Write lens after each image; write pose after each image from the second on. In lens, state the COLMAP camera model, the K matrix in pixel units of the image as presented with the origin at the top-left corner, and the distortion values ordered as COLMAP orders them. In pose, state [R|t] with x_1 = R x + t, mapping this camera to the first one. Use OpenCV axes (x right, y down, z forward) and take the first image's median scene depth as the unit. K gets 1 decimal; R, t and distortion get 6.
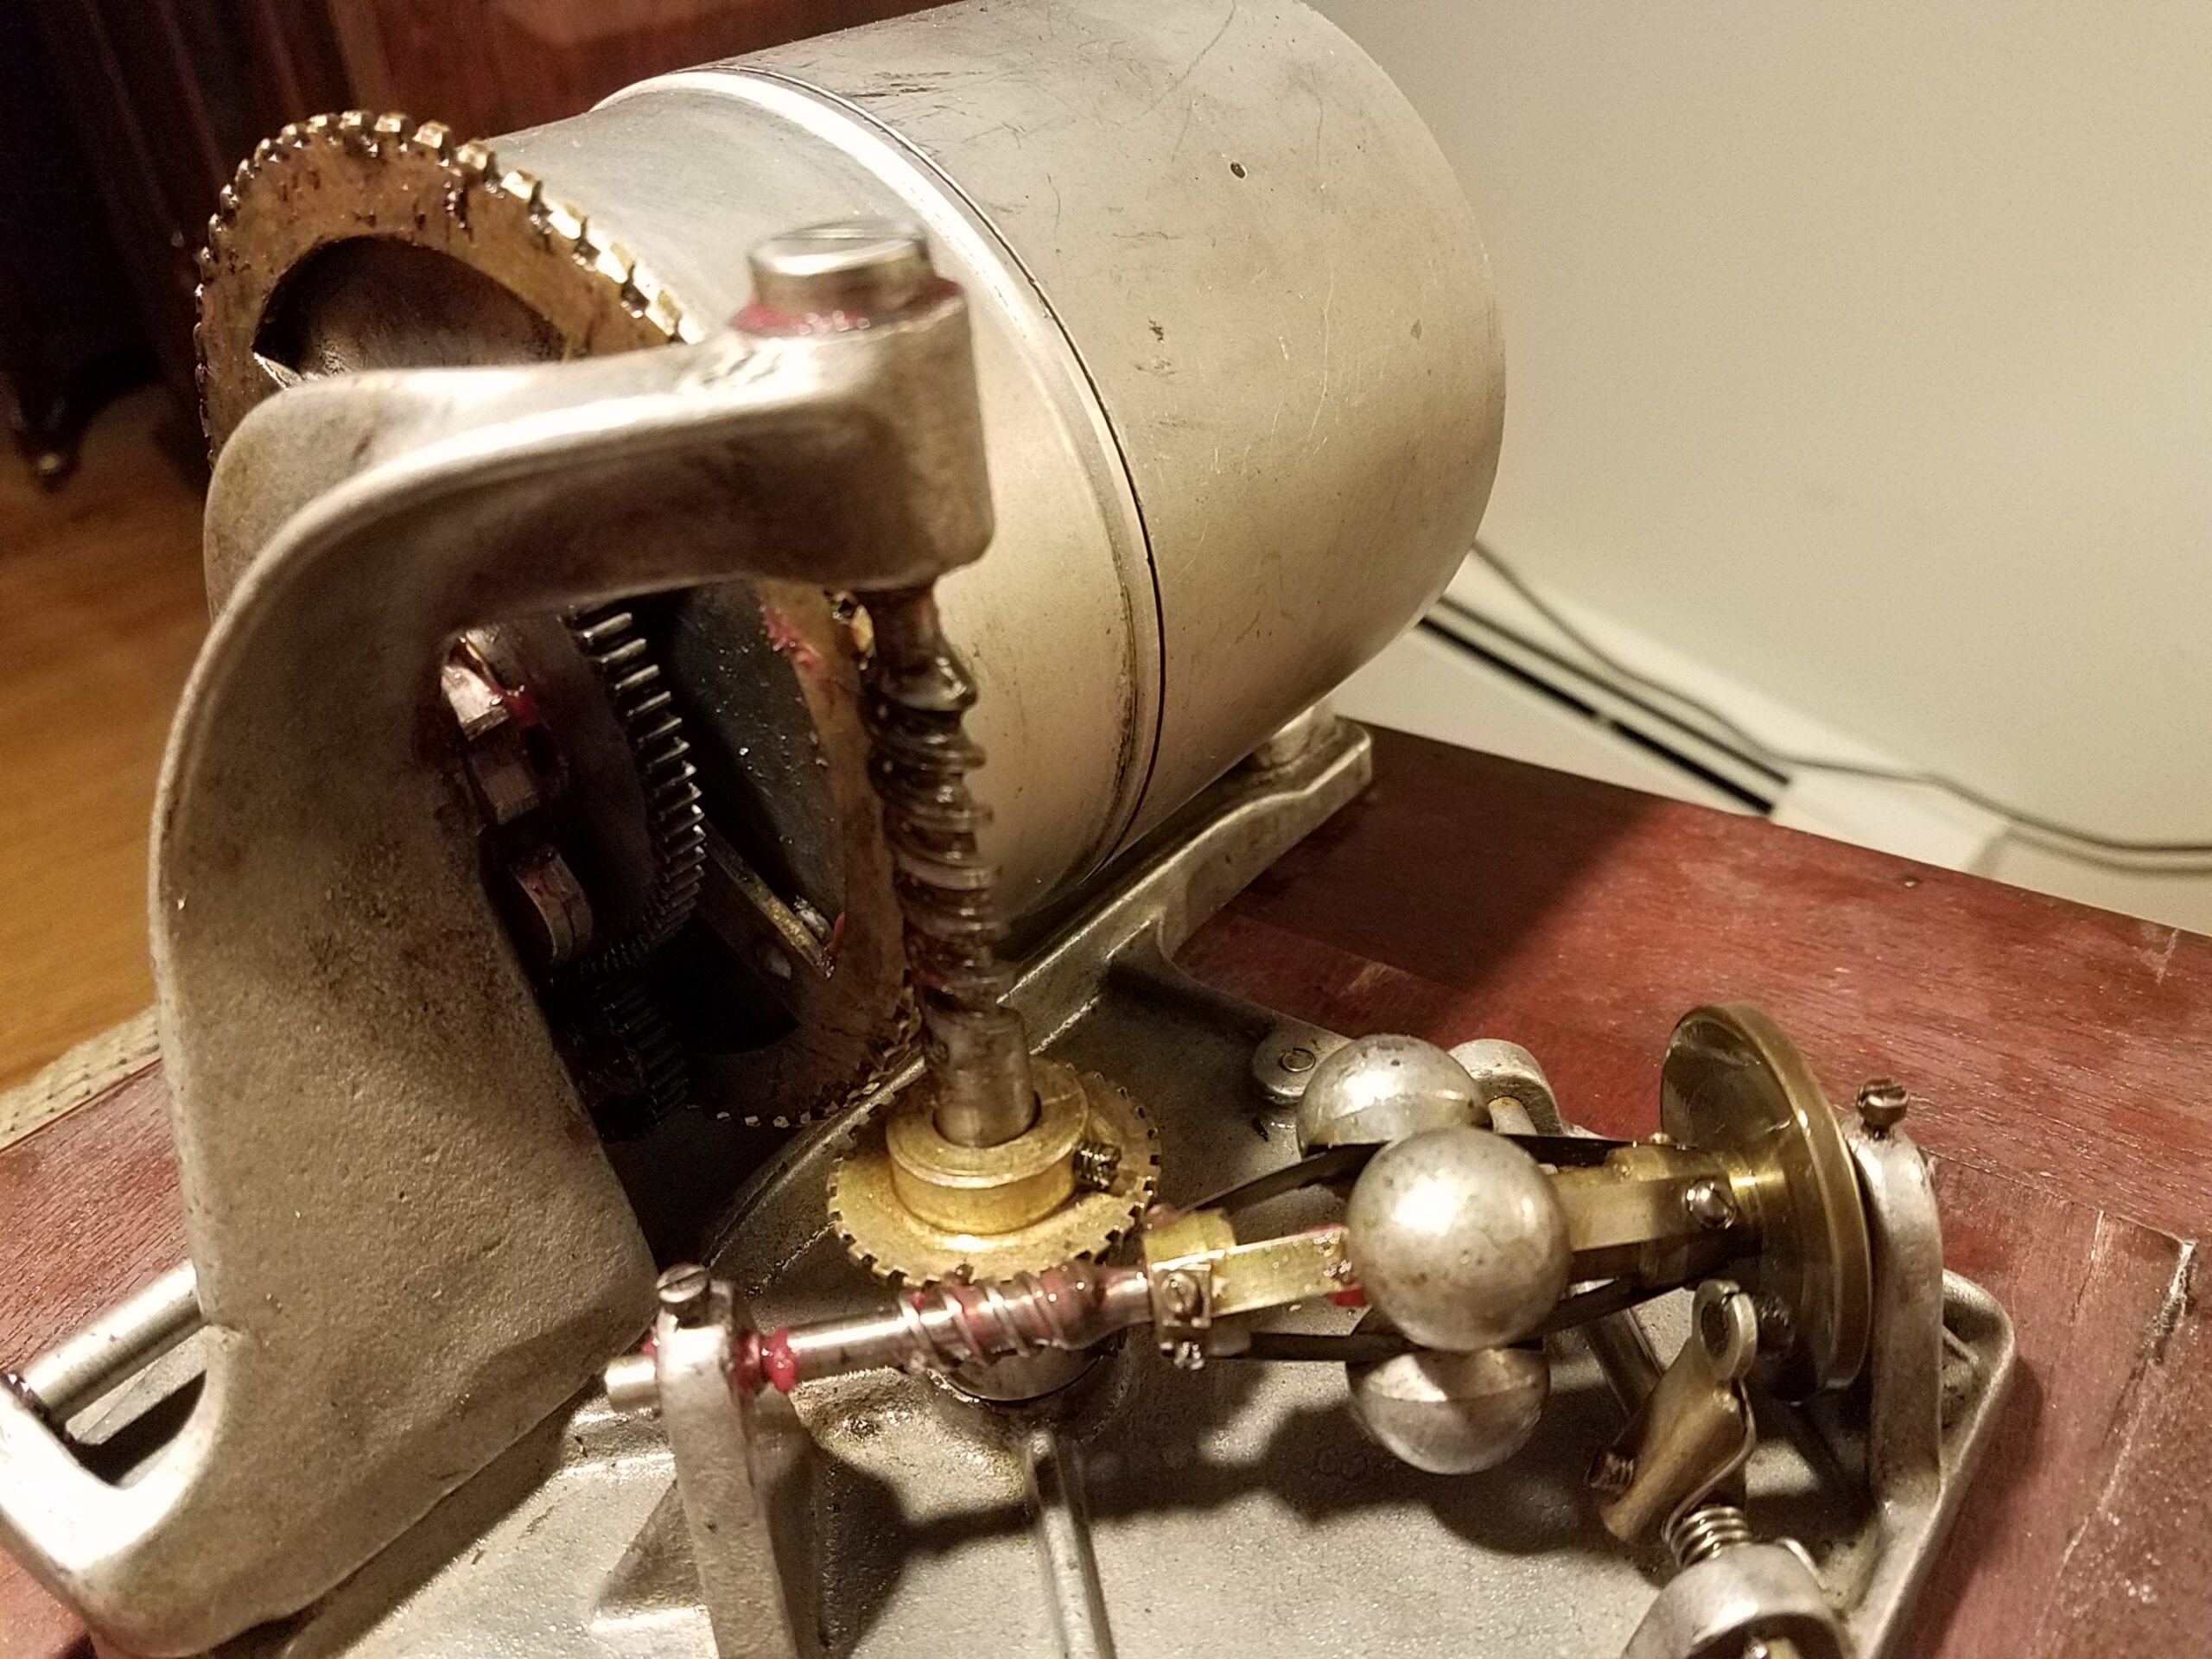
lens RADIAL K [[2029.1, 0, 1222.3], [0, 2029.1, 854.3], [0, 0, 1]] dist [0.168781, -0.480226]
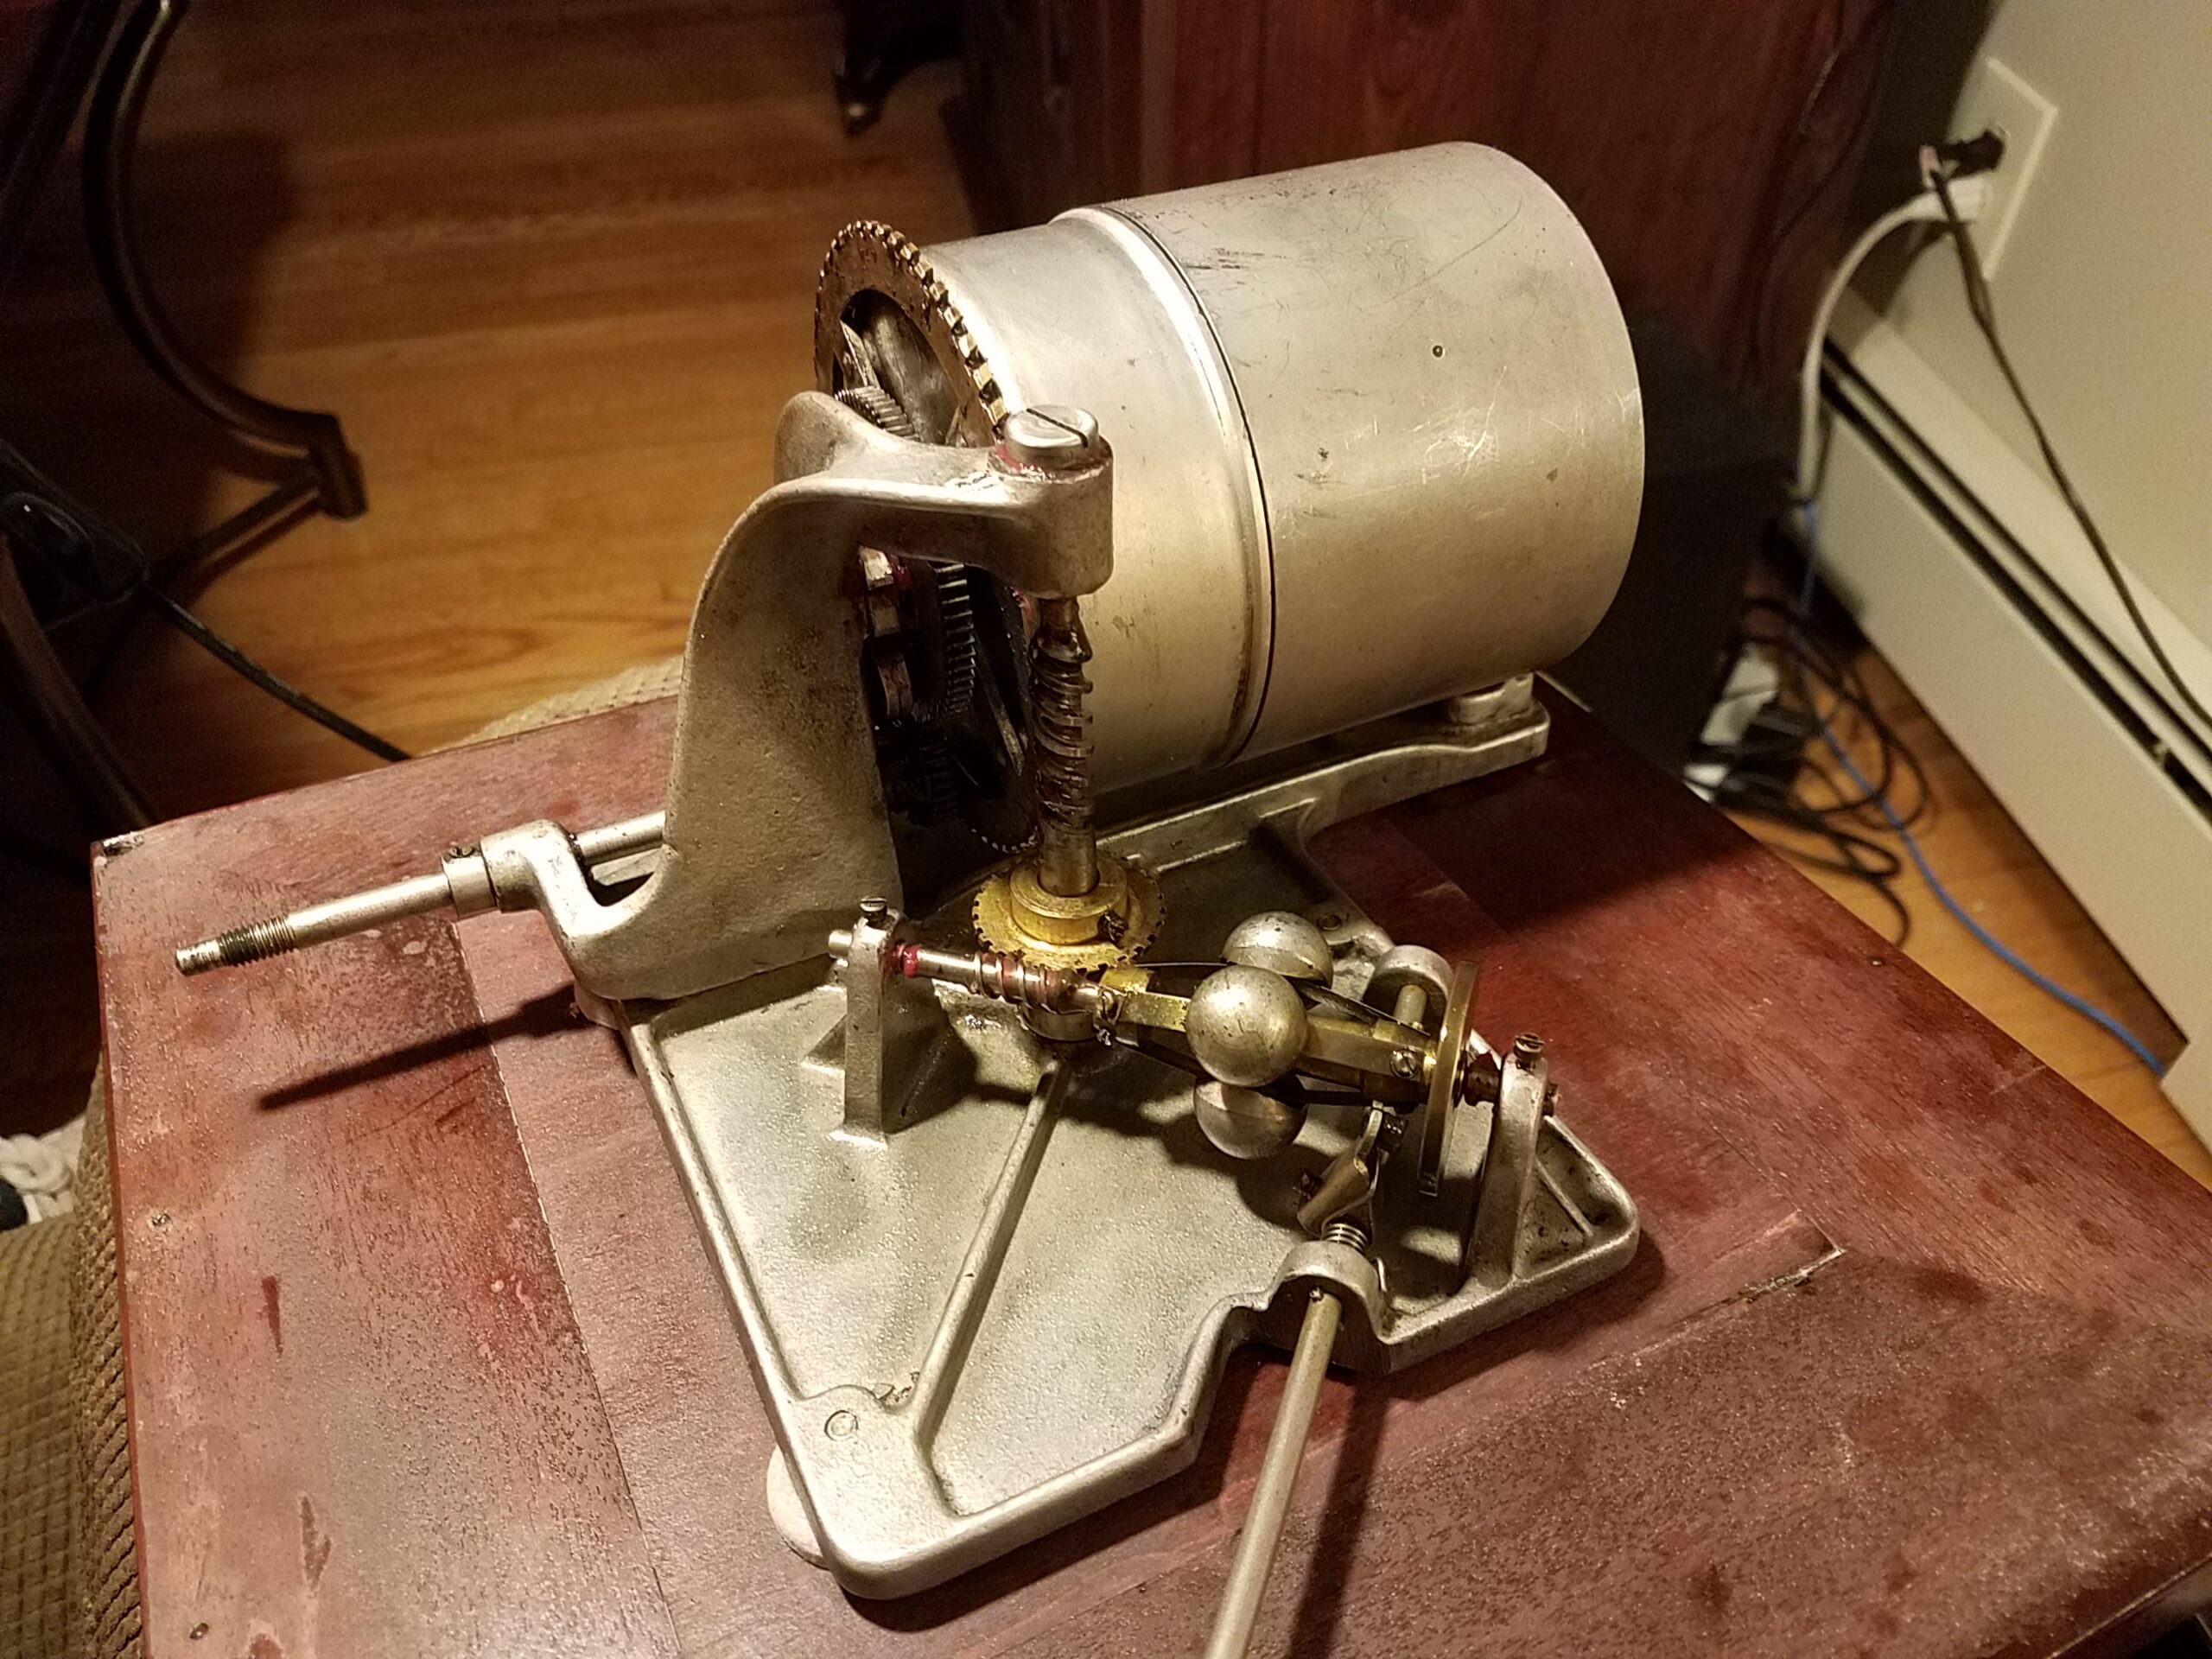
lens RADIAL K [[2190.4, 0, 1106.2], [0, 2190.4, 943.7], [0, 0, 1]] dist [0.160447, -0.291399]
pose [[0.881689, 0.345202, -0.321653, 0.543255], [-0.293426, 0.935009, 0.199148, -0.206510], [0.369495, -0.081205, 0.925678, -0.741431]]
